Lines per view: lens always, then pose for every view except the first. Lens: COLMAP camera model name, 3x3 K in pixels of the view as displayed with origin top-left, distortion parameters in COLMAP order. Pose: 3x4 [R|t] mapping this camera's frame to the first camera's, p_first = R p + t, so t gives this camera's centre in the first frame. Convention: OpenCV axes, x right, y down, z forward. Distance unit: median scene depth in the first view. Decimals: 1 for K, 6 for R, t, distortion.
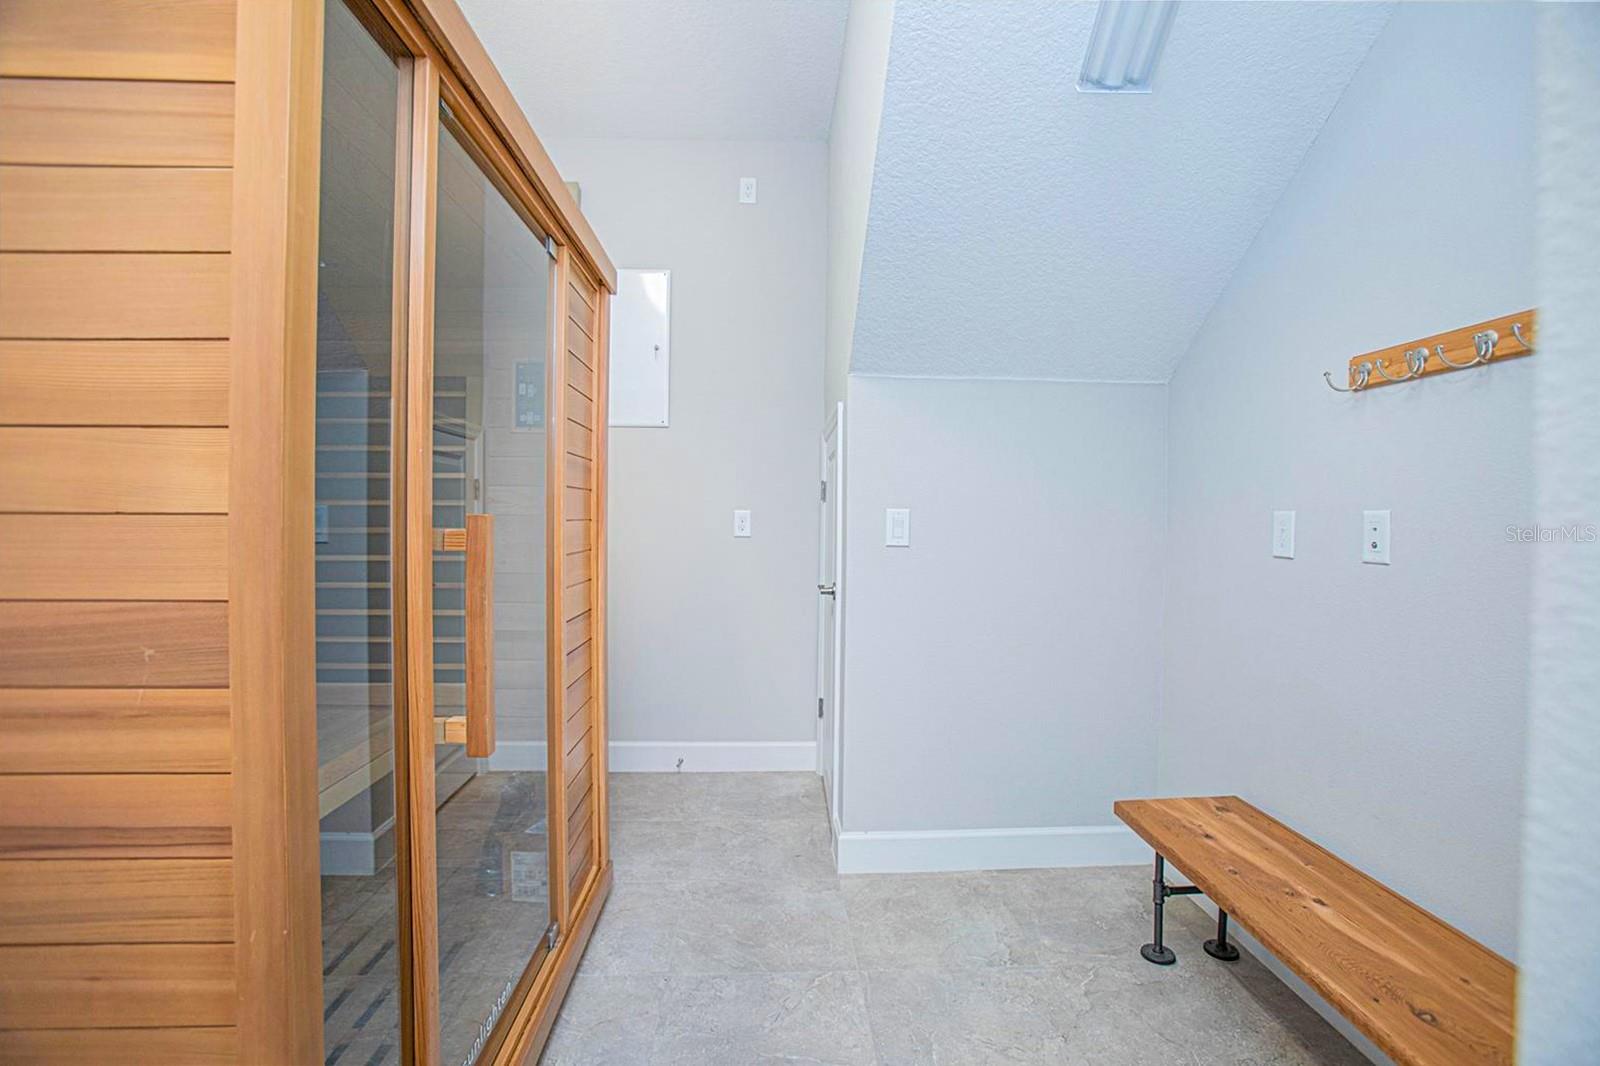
lens RADIAL K [[741.4, 0, 807.8], [0, 741.4, 528.9], [0, 0, 1]] dist [-0.064167, 0.022752]
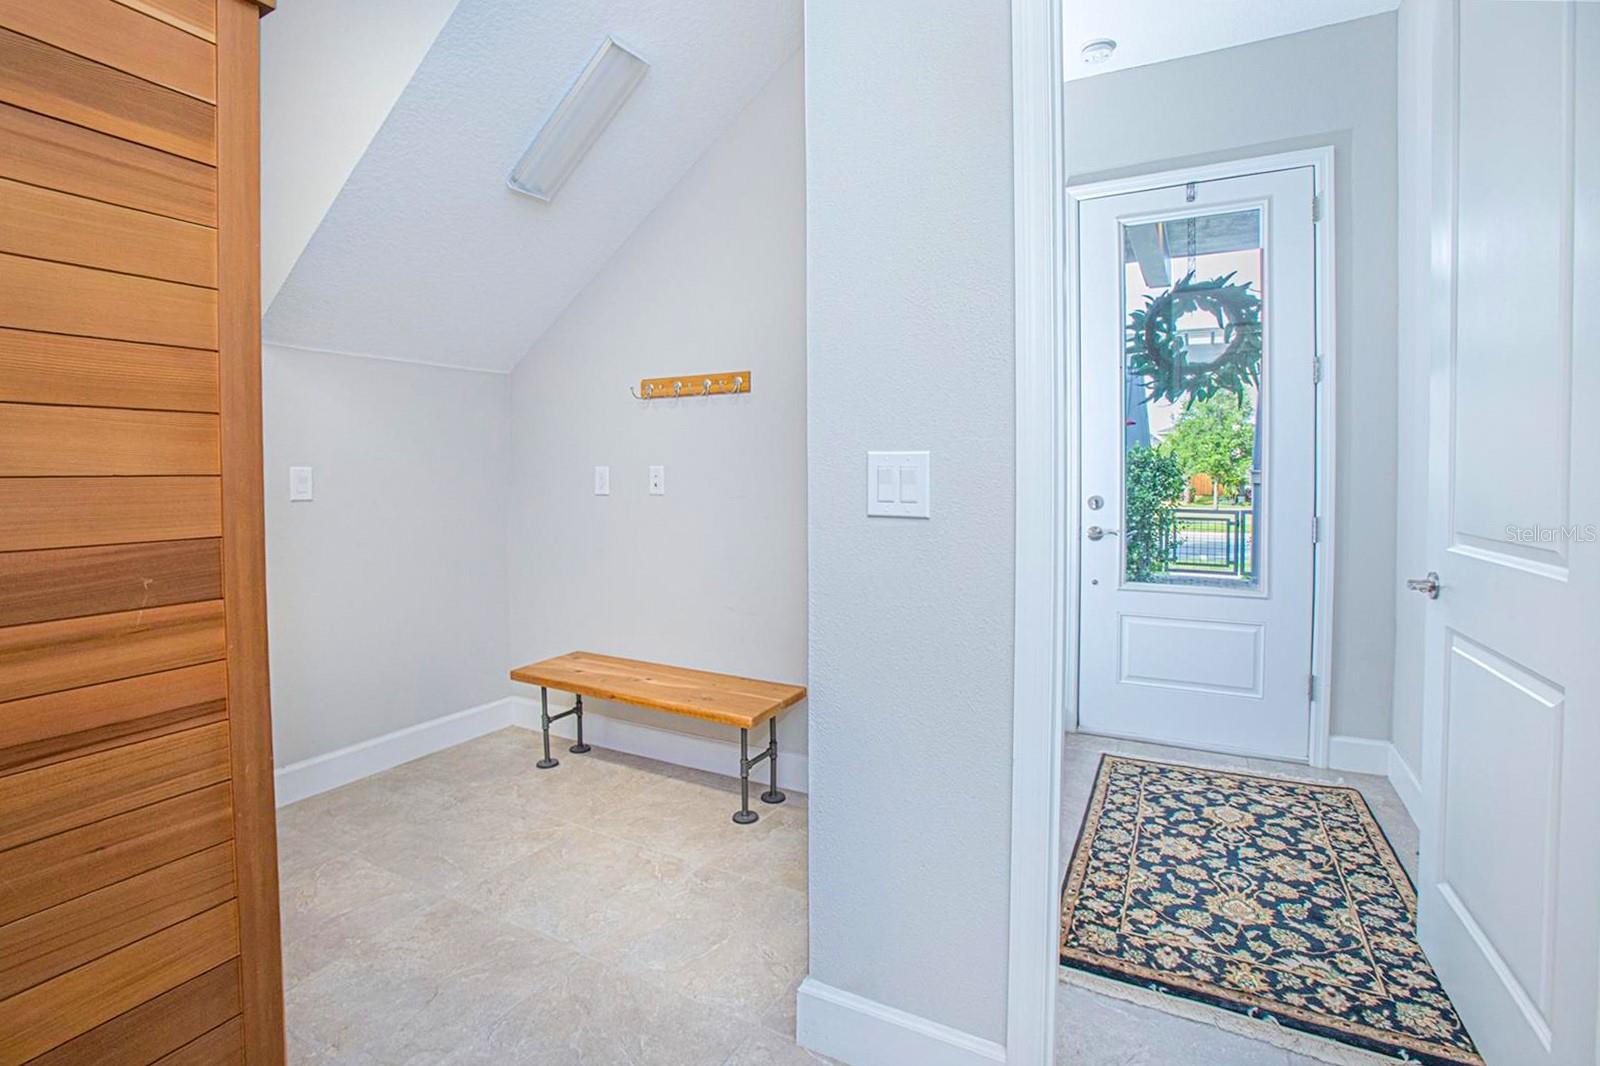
lens RADIAL K [[741.4, 0, 807.8], [0, 741.4, 528.9], [0, 0, 1]] dist [-0.064167, 0.022752]
pose [[0.524784, -0.075821, 0.847852, -0.763936], [0.022956, 0.996924, 0.074943, 0.002872], [-0.850926, -0.019865, 0.524910, -0.399319]]
